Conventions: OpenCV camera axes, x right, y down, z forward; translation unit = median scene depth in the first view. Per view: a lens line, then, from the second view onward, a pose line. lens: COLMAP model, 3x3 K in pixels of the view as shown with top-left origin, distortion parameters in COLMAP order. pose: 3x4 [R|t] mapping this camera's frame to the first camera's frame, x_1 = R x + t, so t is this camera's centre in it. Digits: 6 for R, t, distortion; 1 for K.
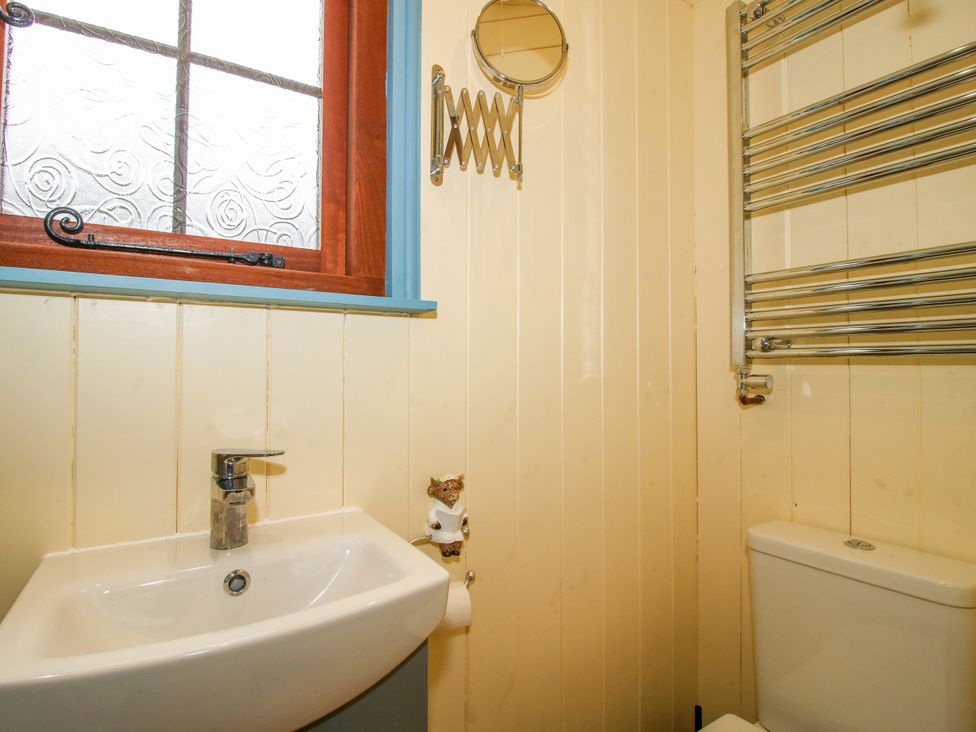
lens RADIAL K [[552.2, 0, 488.0], [0, 552.2, 366.0], [0, 0, 1]] dist [0.003245, -0.018904]
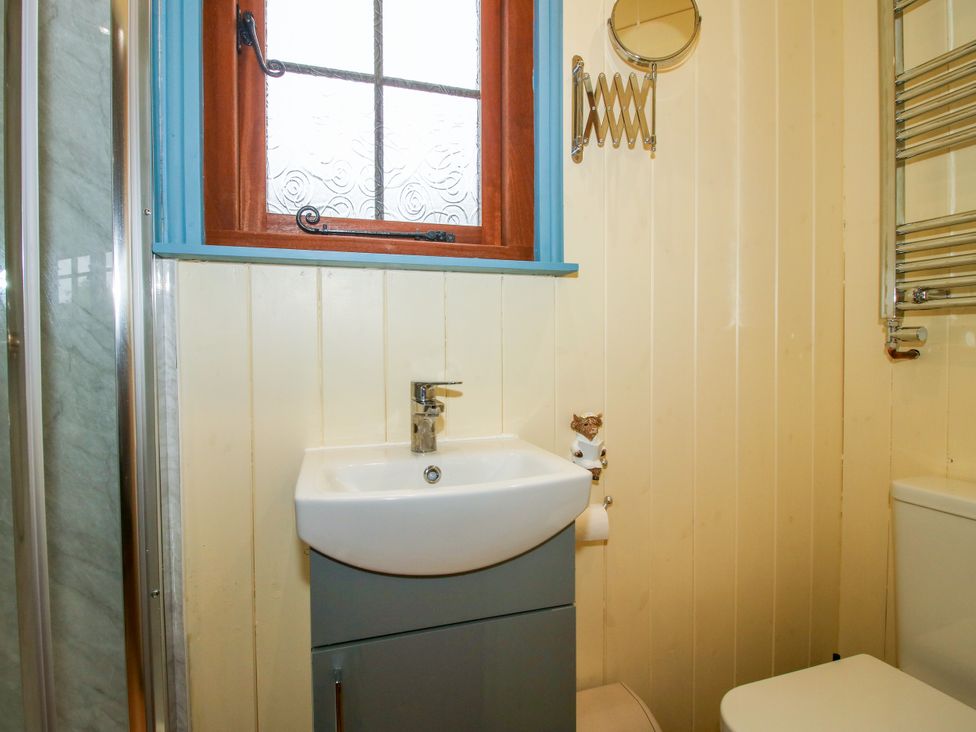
lens RADIAL K [[552.2, 0, 488.0], [0, 552.2, 366.0], [0, 0, 1]] dist [0.003245, -0.018904]
pose [[0.967127, -0.001544, -0.254289, 0.019420], [0.013218, 0.998935, 0.044208, 0.042806], [0.253950, -0.046116, 0.966117, -0.180098]]
